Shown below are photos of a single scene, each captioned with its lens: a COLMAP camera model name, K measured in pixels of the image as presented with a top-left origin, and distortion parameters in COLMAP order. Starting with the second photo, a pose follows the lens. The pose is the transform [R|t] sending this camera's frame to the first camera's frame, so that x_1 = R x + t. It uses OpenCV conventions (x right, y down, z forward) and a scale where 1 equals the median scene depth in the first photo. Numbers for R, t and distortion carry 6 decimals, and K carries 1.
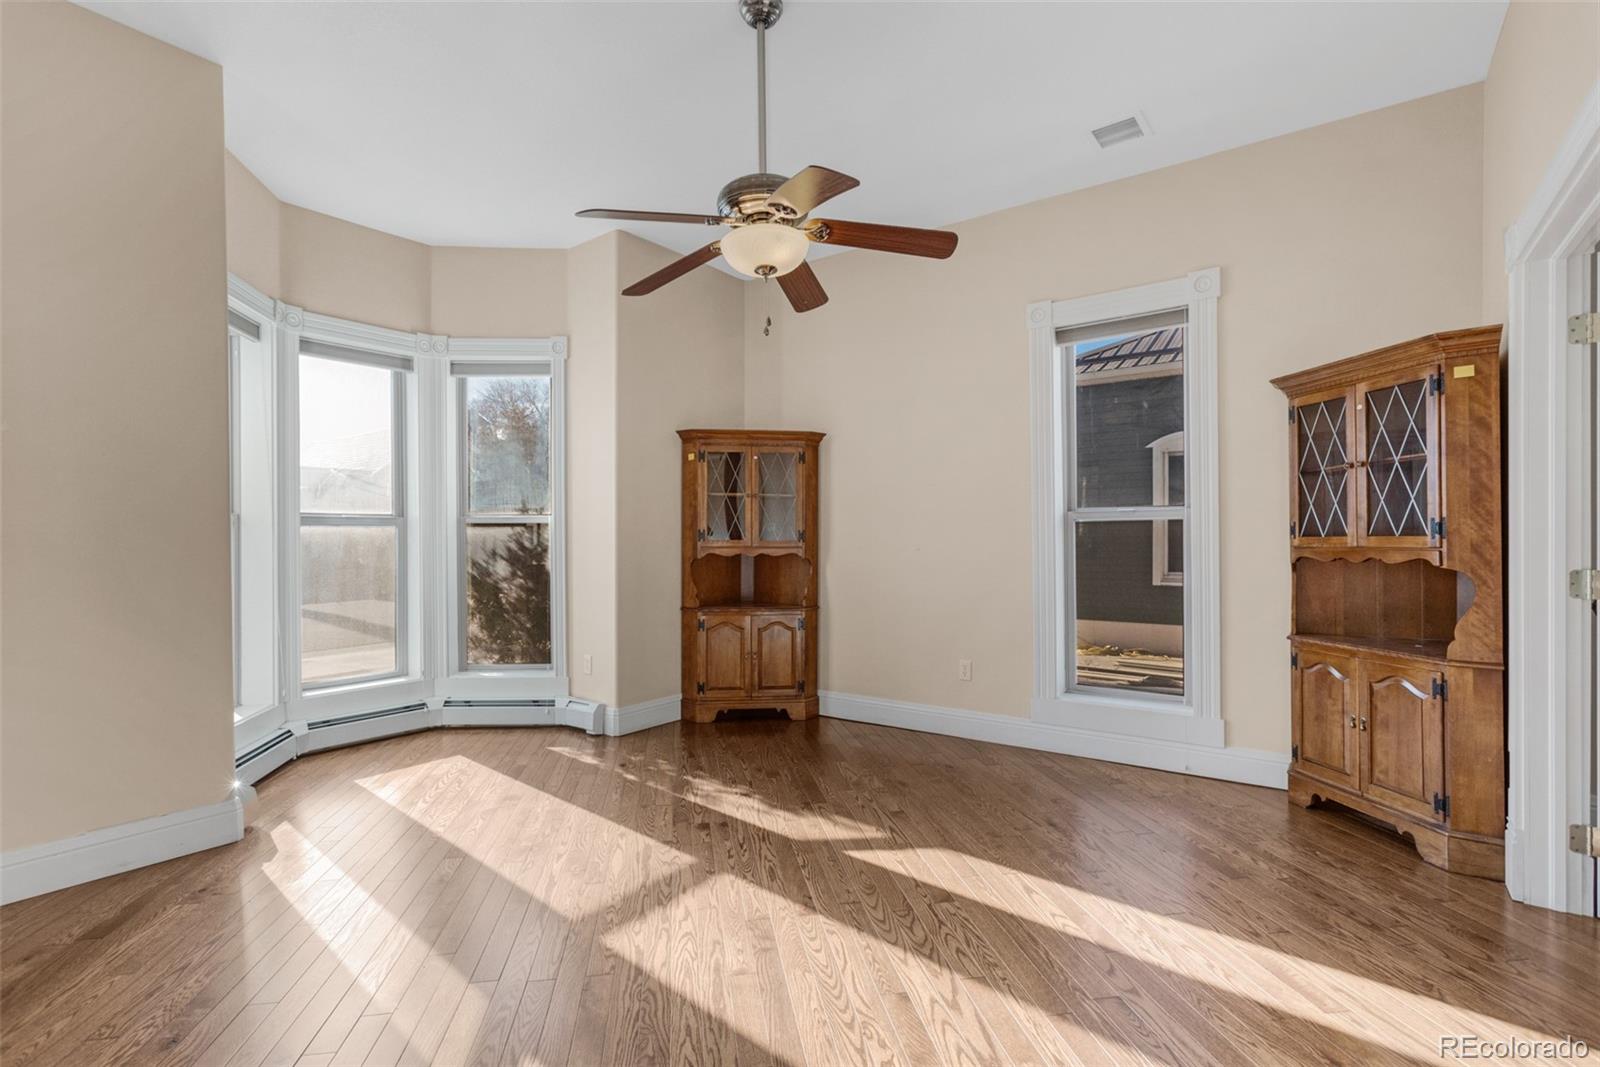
lens RADIAL K [[764.6, 0, 798.0], [0, 764.6, 539.2], [0, 0, 1]] dist [-0.002057, 0.000405]
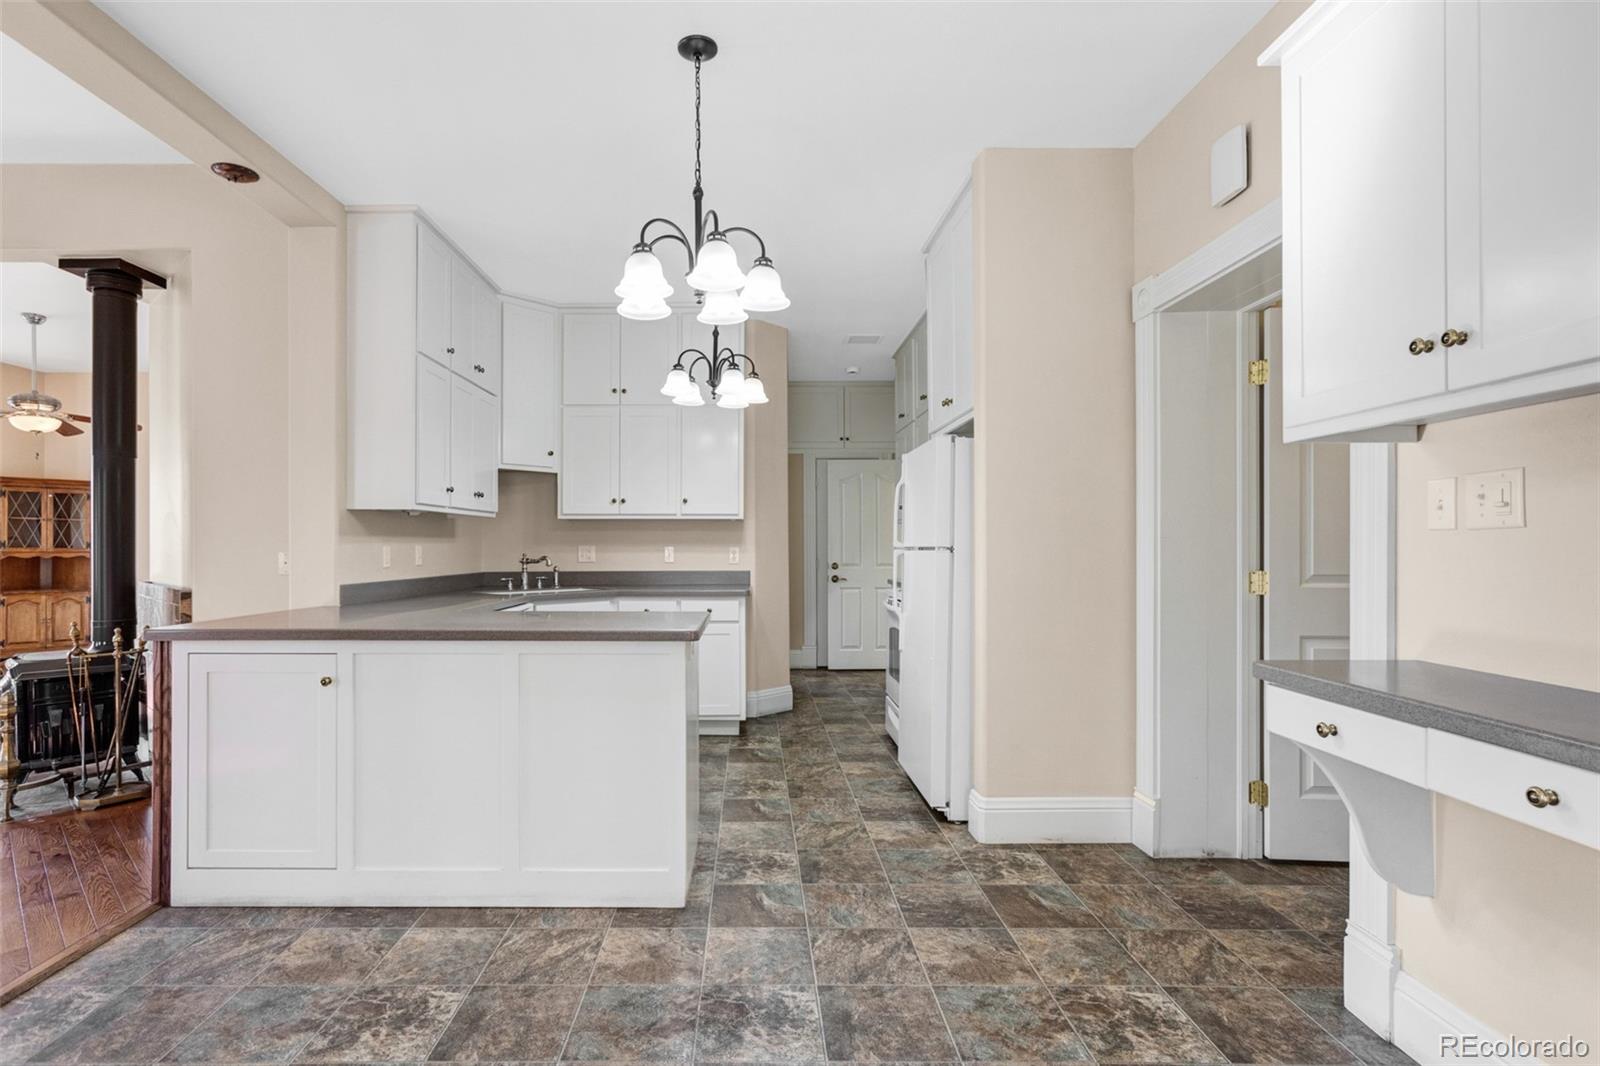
lens RADIAL K [[767.0, 0, 757.3], [0, 767.0, 545.7], [0, 0, 1]] dist [-0.017855, 0.014528]
pose [[0.801666, 0.004303, 0.597757, 0.175254], [-0.002534, 0.999990, -0.003800, -0.000595], [-0.597767, 0.001532, 0.801668, -1.160420]]
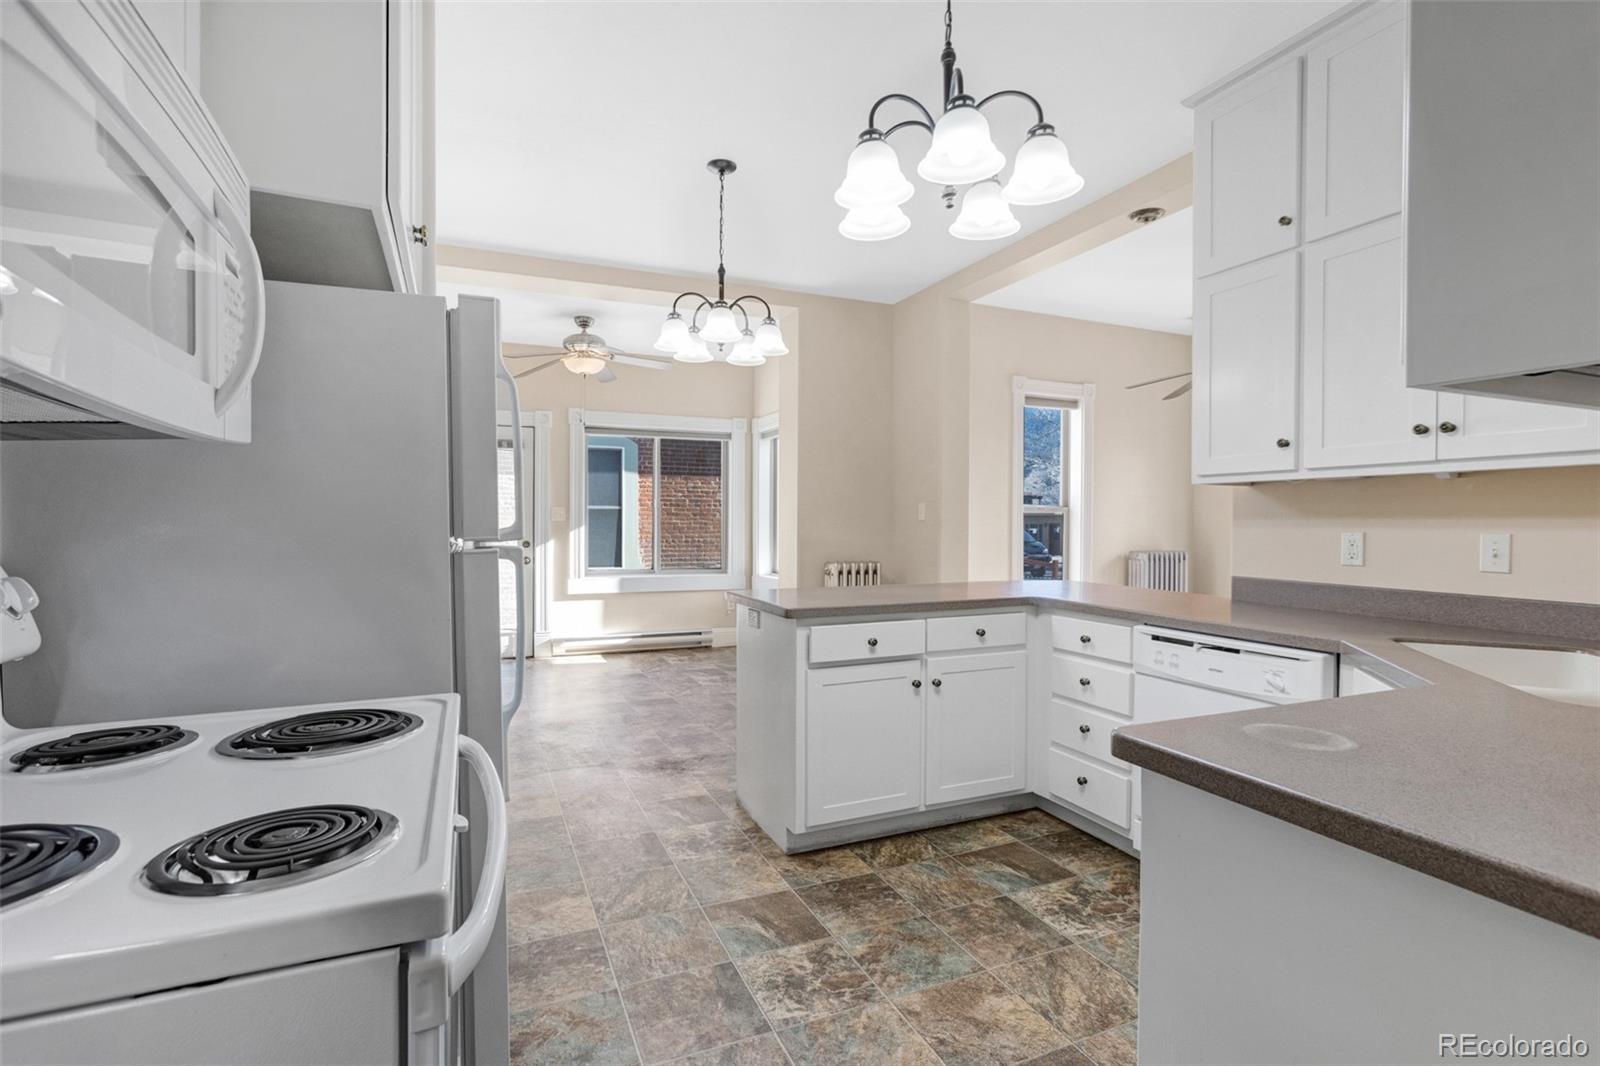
lens RADIAL K [[732.4, 0, 791.1], [0, 732.4, 529.5], [0, 0, 1]] dist [0.001072, 0.001583]
pose [[-0.498200, 0.011739, -0.866983, 0.929373], [-0.003183, 0.999877, 0.015367, -0.010220], [0.867056, 0.010415, -0.498101, -0.406127]]
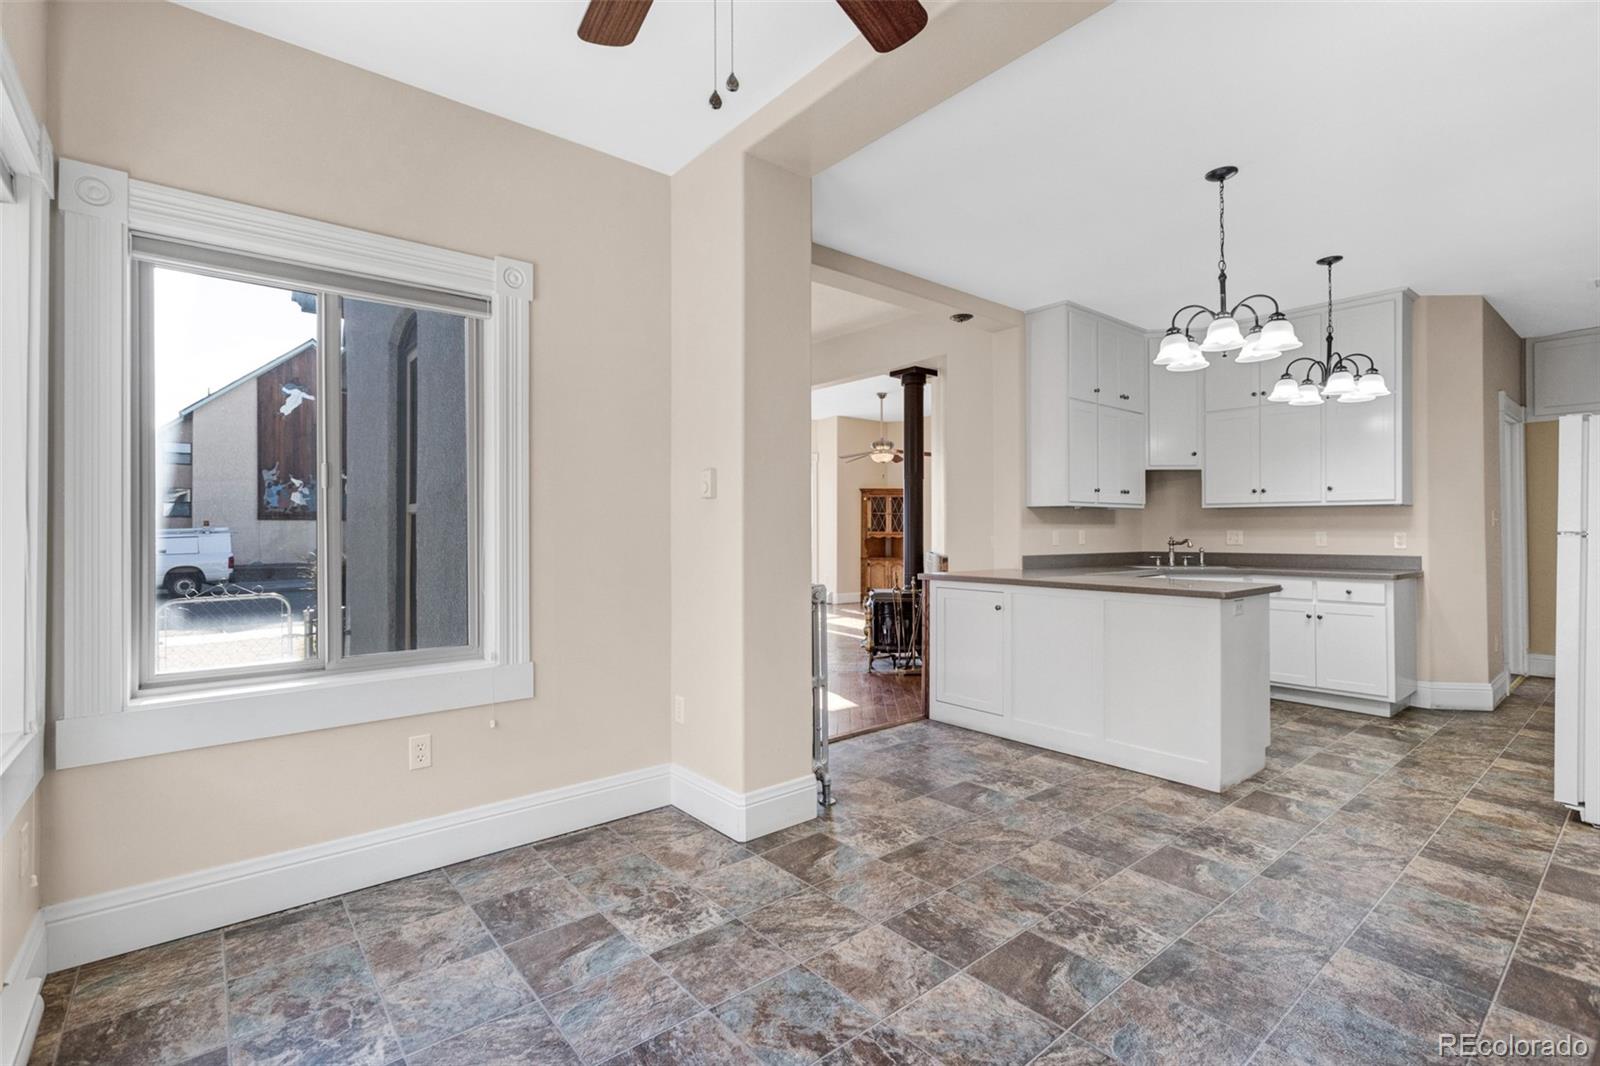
lens RADIAL K [[732.4, 0, 791.1], [0, 732.4, 529.5], [0, 0, 1]] dist [0.001072, 0.001583]
pose [[0.970027, 0.003848, -0.242968, 0.219680], [-0.004492, 0.999988, -0.002099, 0.000002], [0.242957, 0.003127, 0.970032, -1.453677]]
